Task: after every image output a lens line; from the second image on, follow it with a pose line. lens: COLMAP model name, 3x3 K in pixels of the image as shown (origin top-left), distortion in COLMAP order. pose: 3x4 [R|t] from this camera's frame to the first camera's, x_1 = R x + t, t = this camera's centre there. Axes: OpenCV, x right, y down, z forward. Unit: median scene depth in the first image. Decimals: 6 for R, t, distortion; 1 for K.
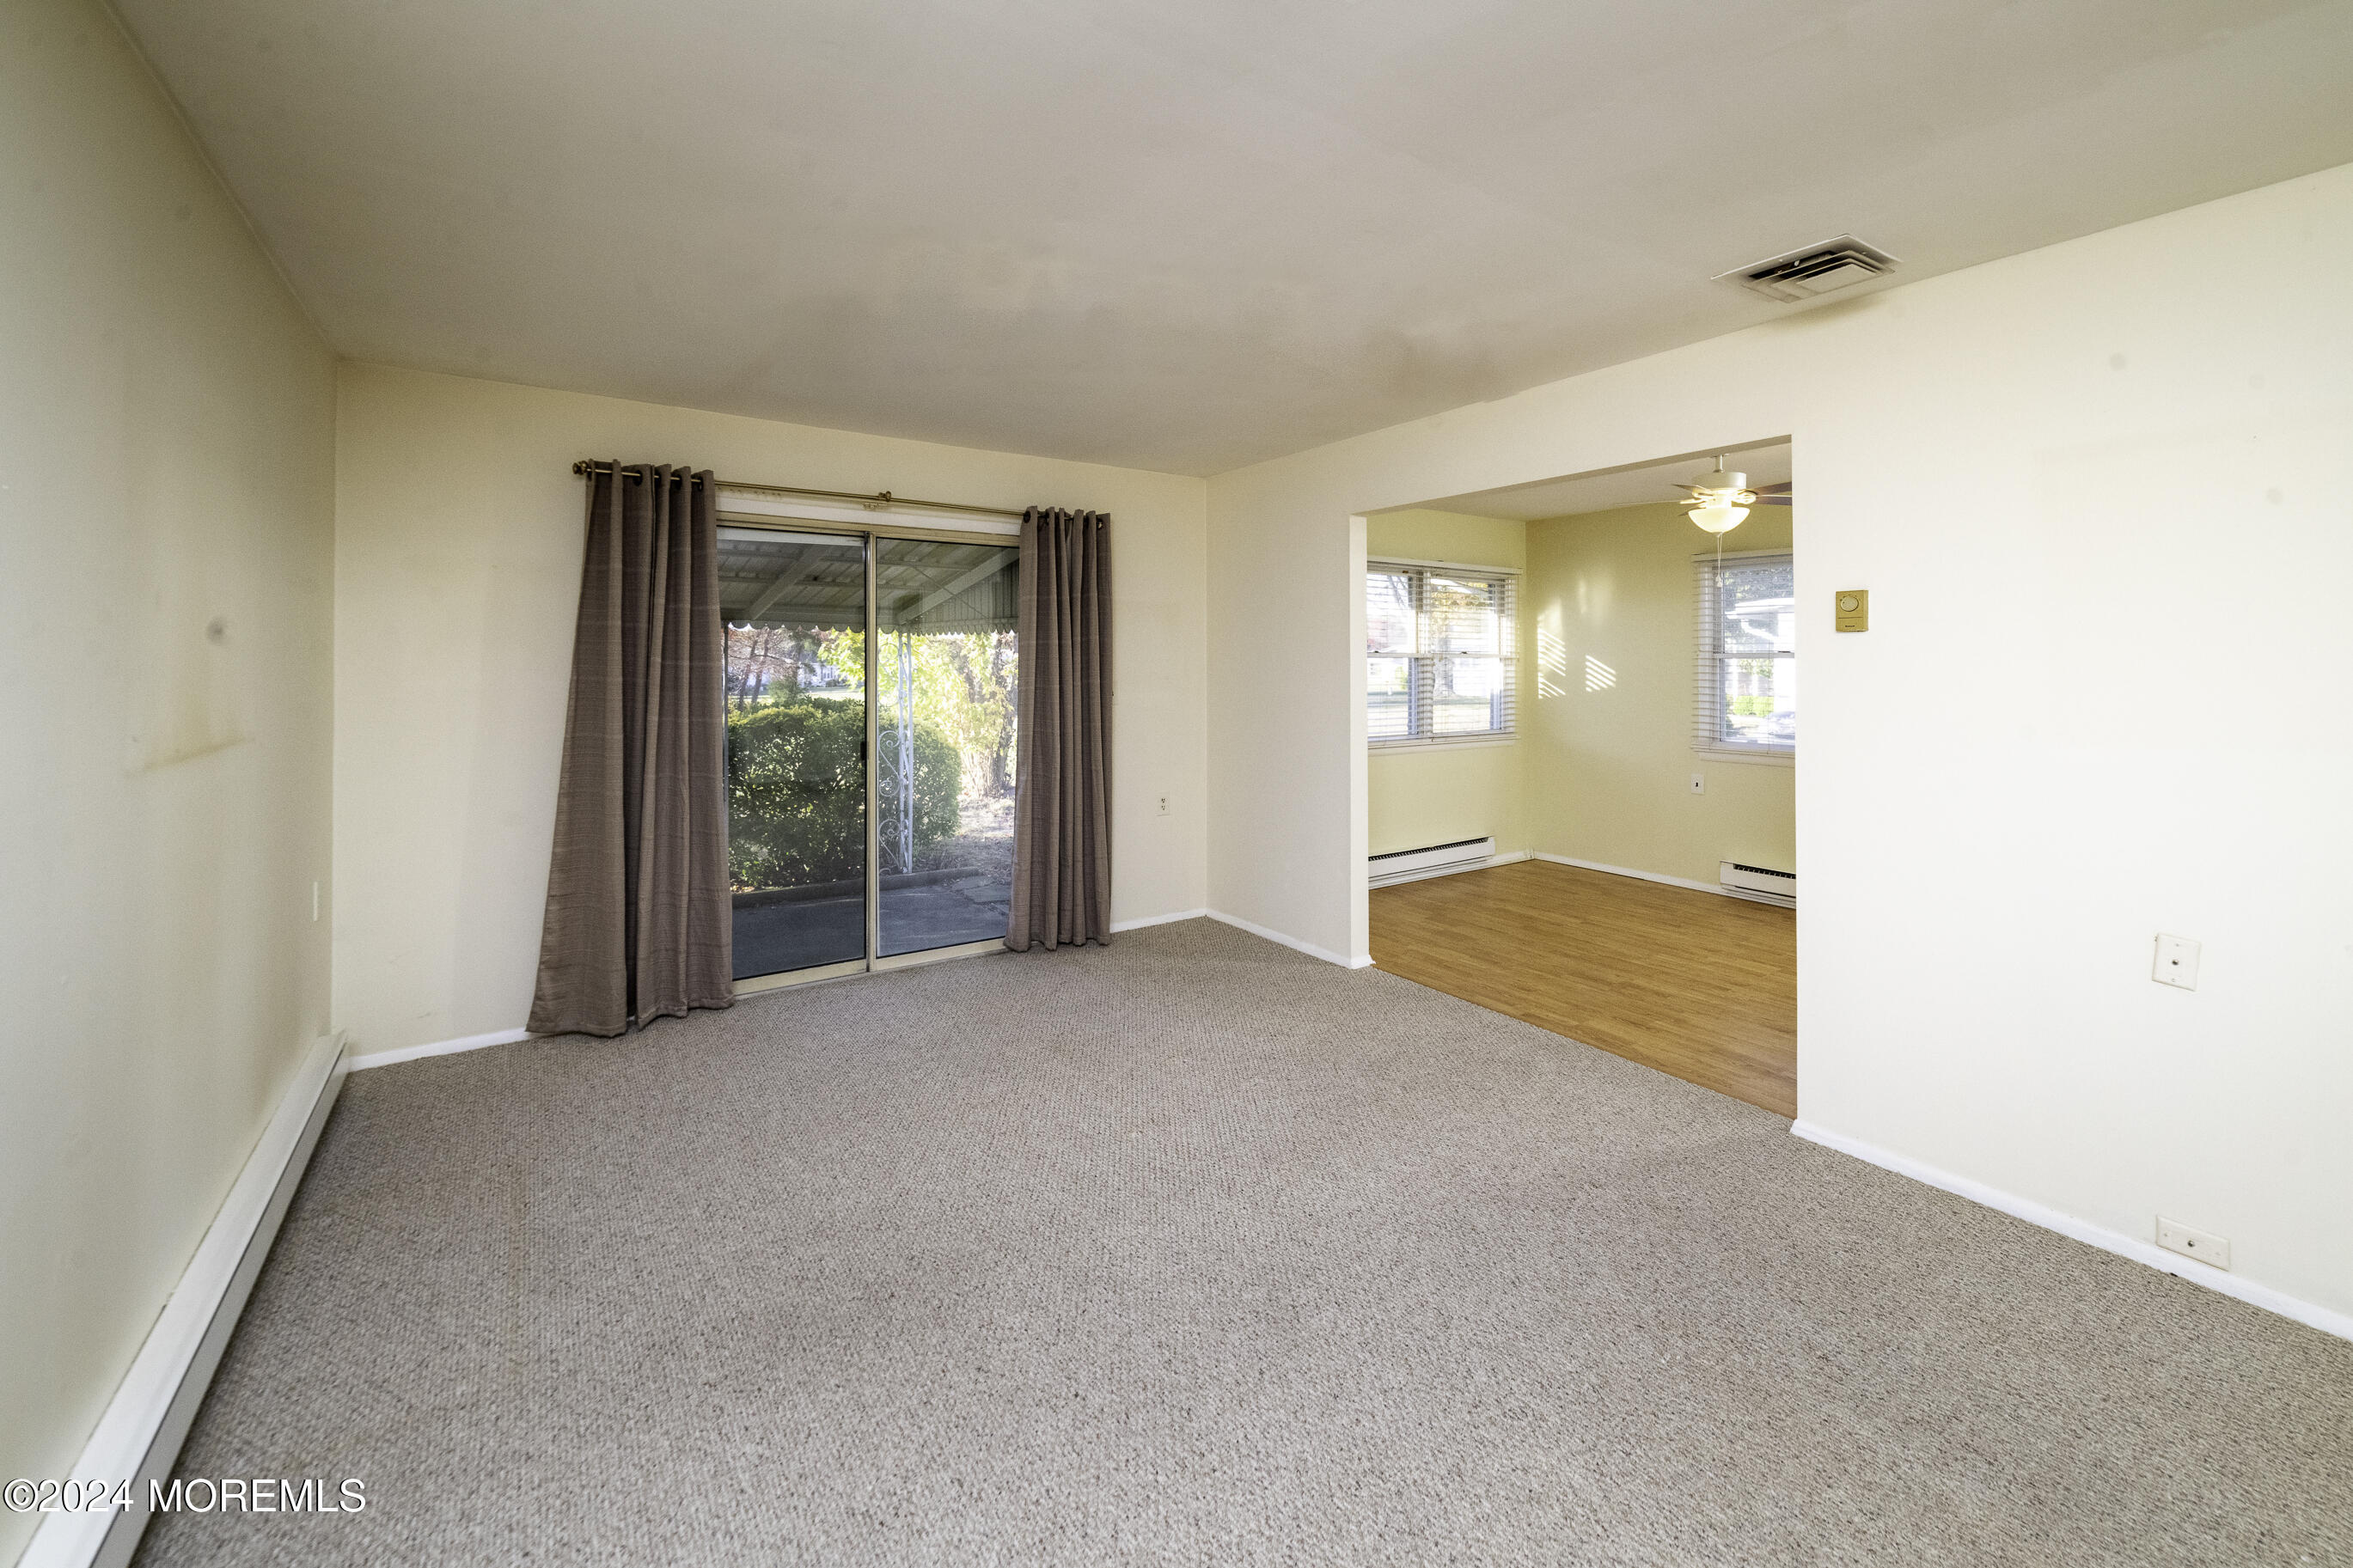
lens RADIAL K [[910.0, 0, 1181.3], [0, 910.0, 657.0], [0, 0, 1]] dist [0.001657, 0.000328]
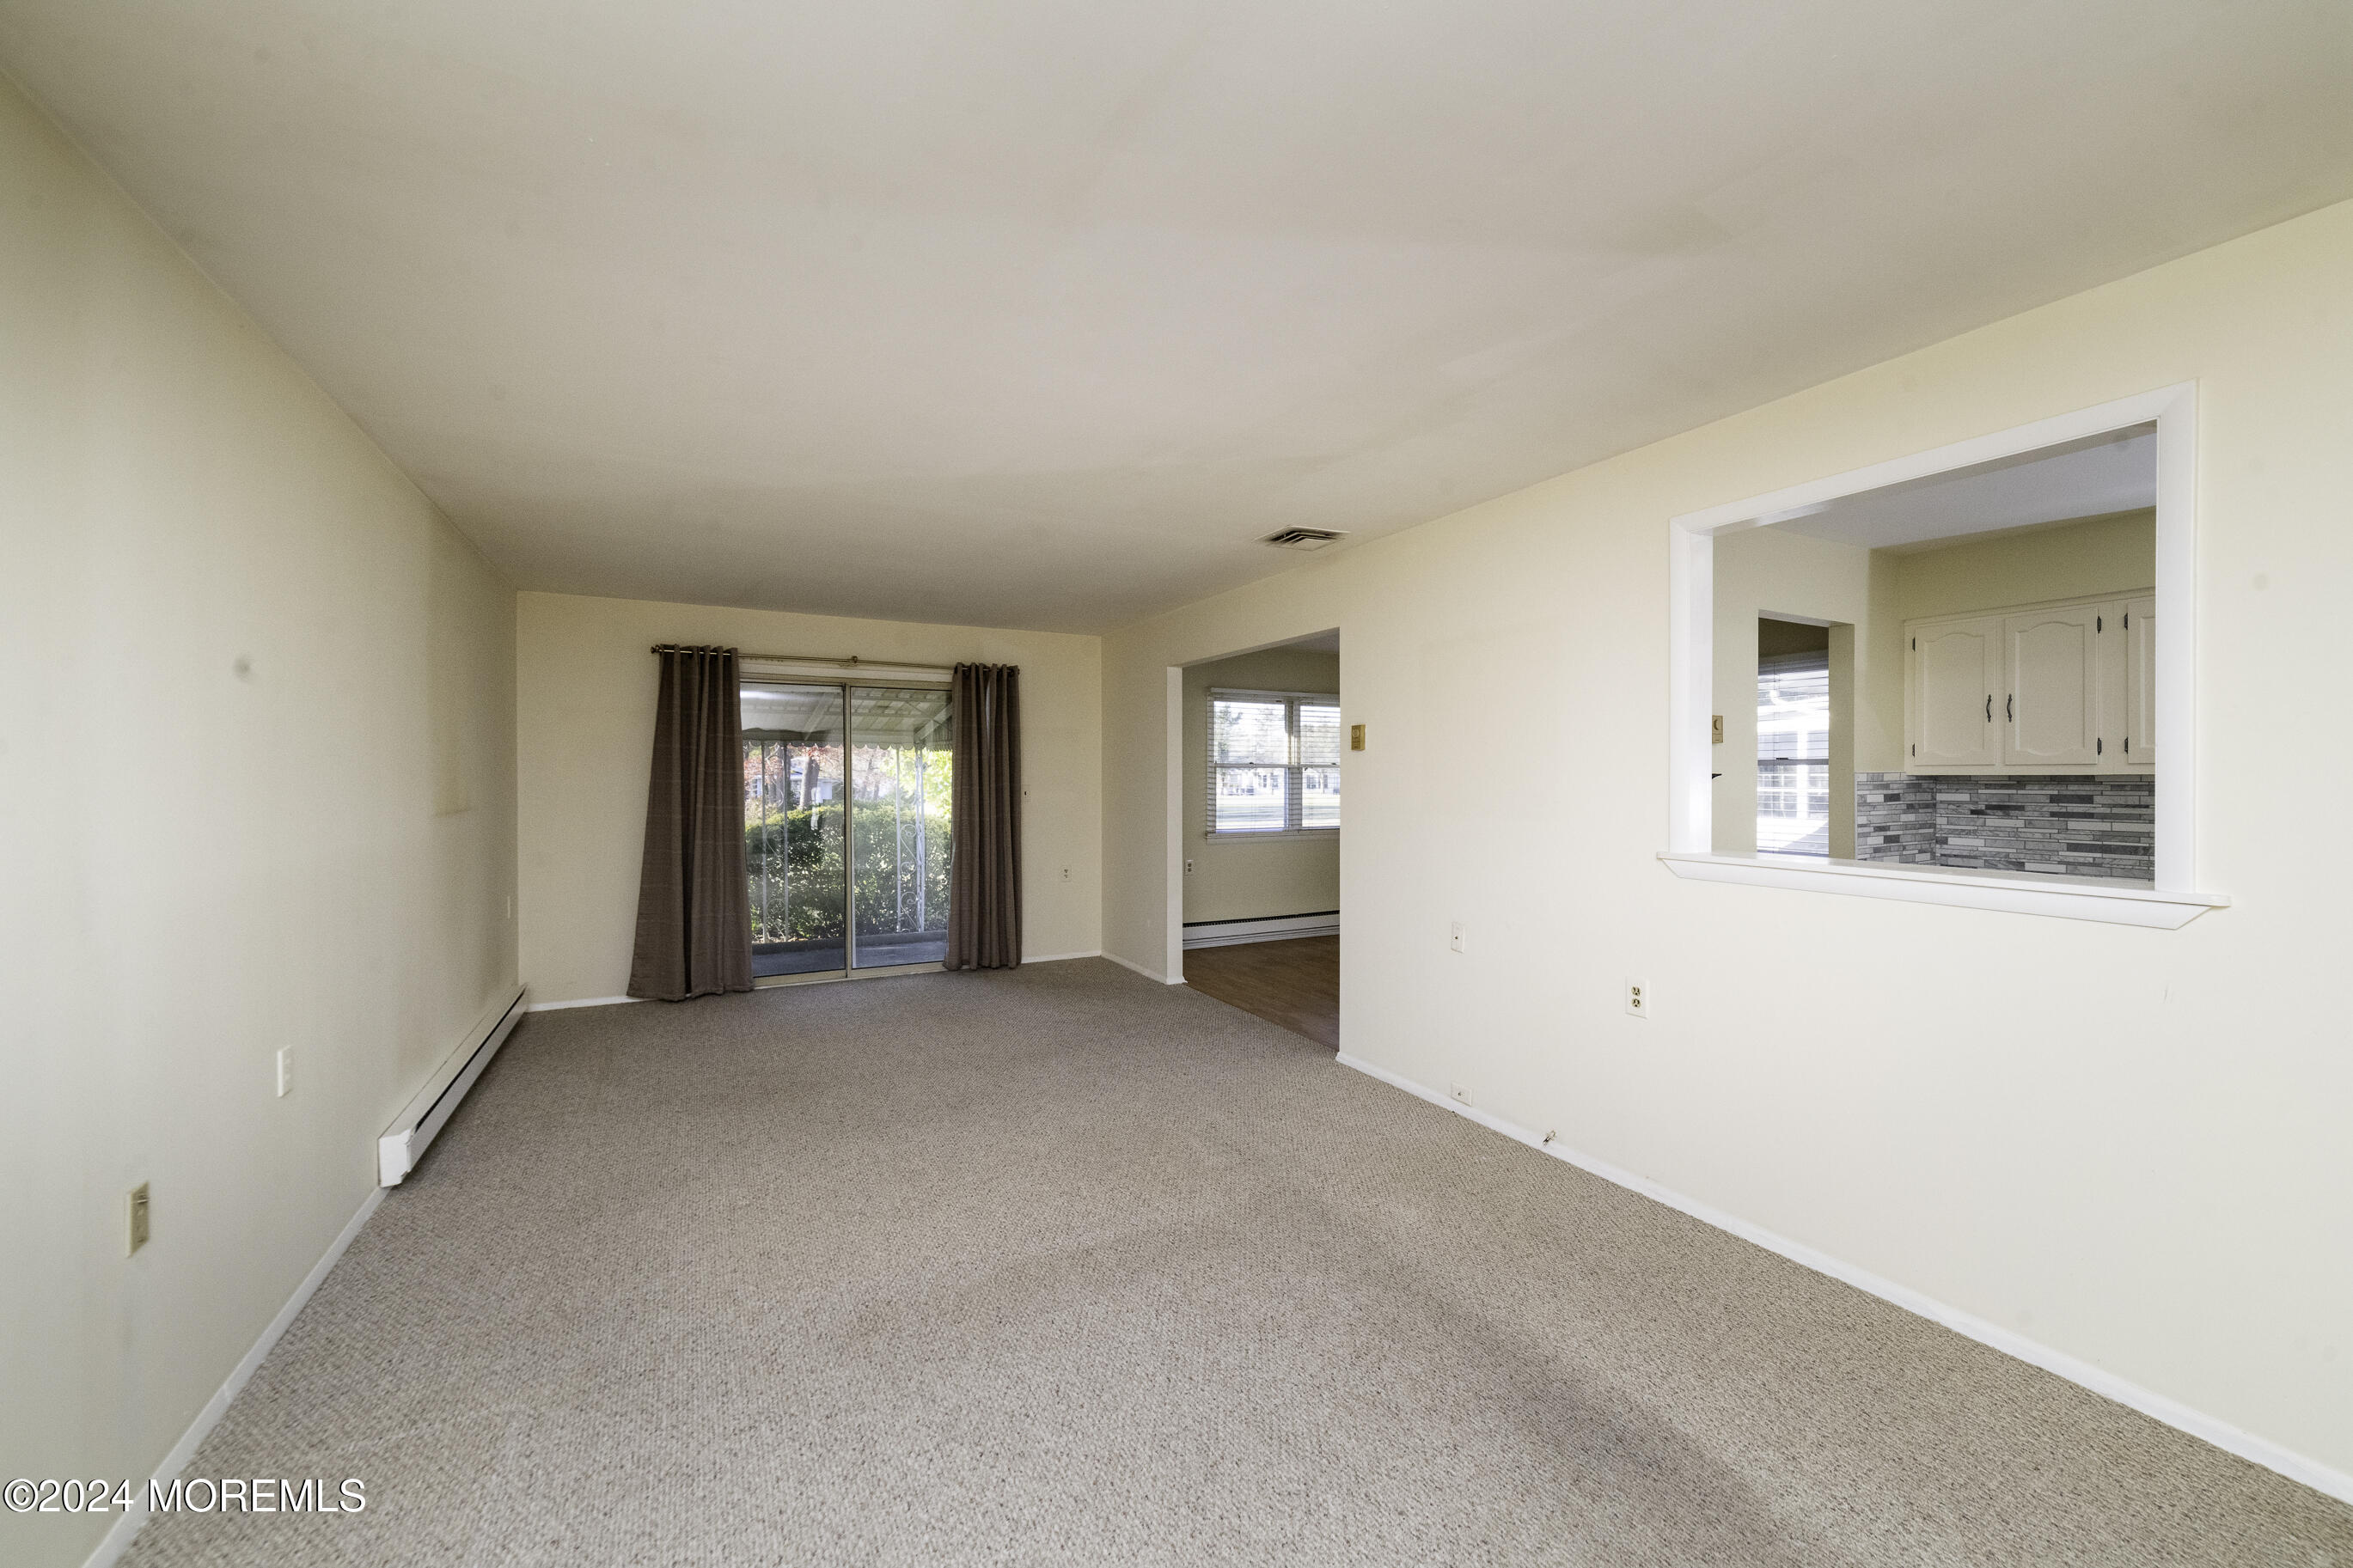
lens RADIAL K [[889.0, 0, 1176.5], [0, 889.0, 784.0], [0, 0, 1]] dist [0.006889, -0.000014]
pose [[0.992701, 0.000117, -0.120604, 0.406763], [0.001934, 0.999855, 0.016891, 0.003708], [0.120589, -0.017001, 0.992557, -0.415741]]
